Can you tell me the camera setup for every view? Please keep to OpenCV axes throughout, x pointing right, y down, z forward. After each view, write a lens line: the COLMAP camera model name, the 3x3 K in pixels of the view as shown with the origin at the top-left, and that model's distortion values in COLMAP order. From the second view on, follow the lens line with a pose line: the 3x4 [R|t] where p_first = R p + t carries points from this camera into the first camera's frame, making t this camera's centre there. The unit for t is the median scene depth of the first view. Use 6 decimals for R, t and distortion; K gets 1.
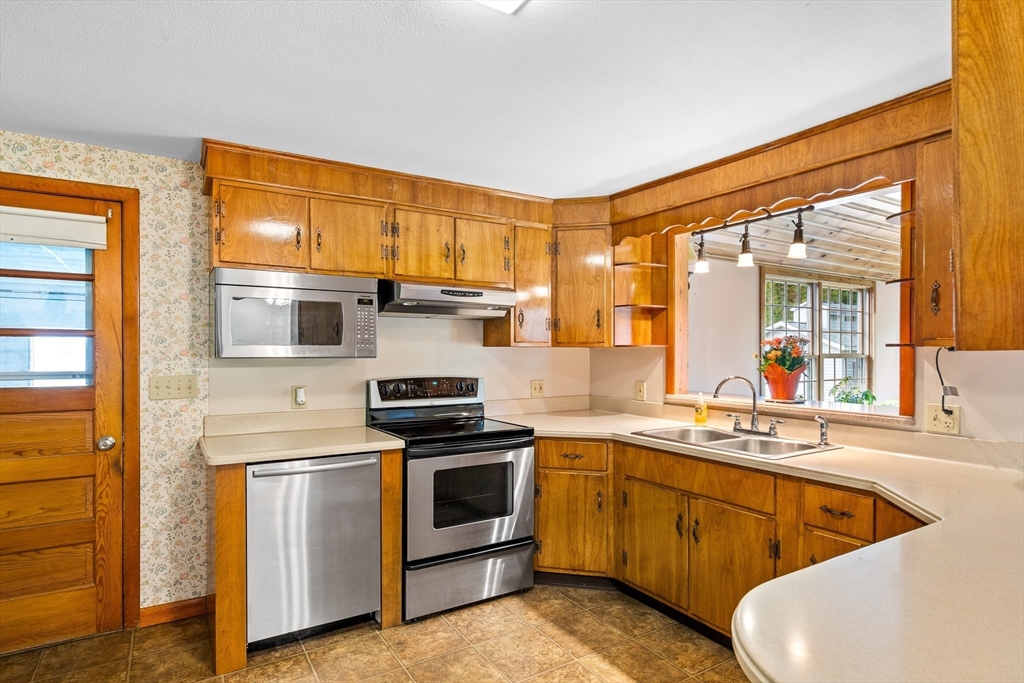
lens RADIAL K [[564.6, 0, 511.0], [0, 564.6, 352.6], [0, 0, 1]] dist [0.001570, 0.000565]
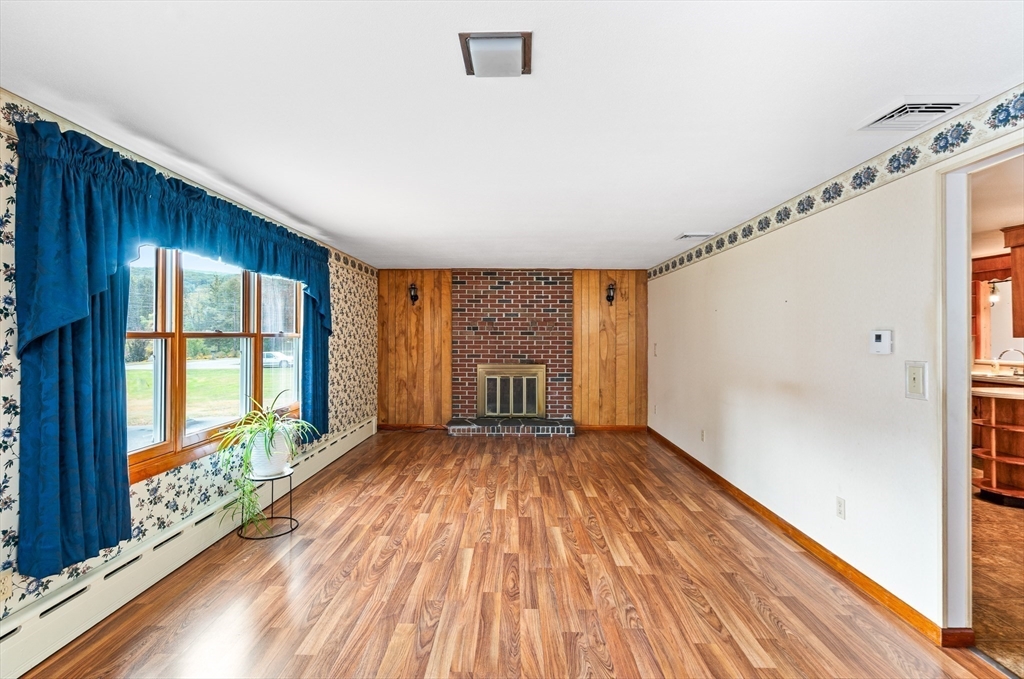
lens RADIAL K [[485.4, 0, 505.1], [0, 485.4, 335.9], [0, 0, 1]] dist [-0.001512, 0.010691]
pose [[0.840698, 0.004192, -0.541488, -0.211214], [-0.005556, 0.999984, -0.000885, 0.002429], [0.541476, 0.003753, 0.840708, -1.550824]]
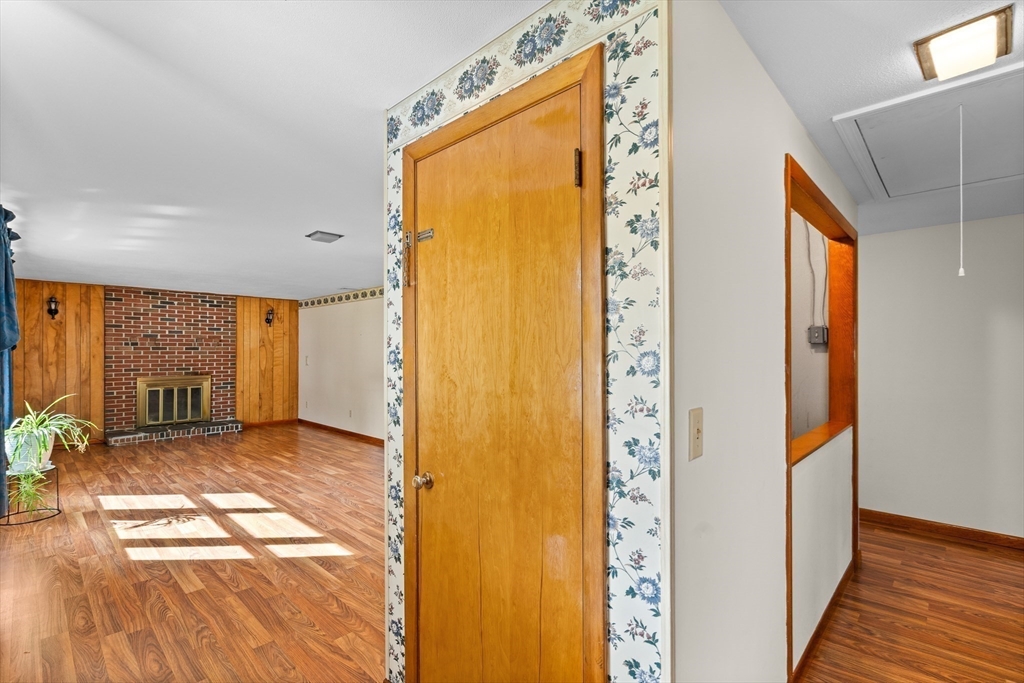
lens RADIAL K [[485.4, 0, 505.1], [0, 485.4, 337.9], [0, 0, 1]] dist [-0.001512, 0.010691]
pose [[0.971521, 0.006618, 0.236860, -0.339999], [0.000085, 0.999600, -0.028276, 0.004586], [-0.236952, 0.027490, 0.971132, -2.457311]]
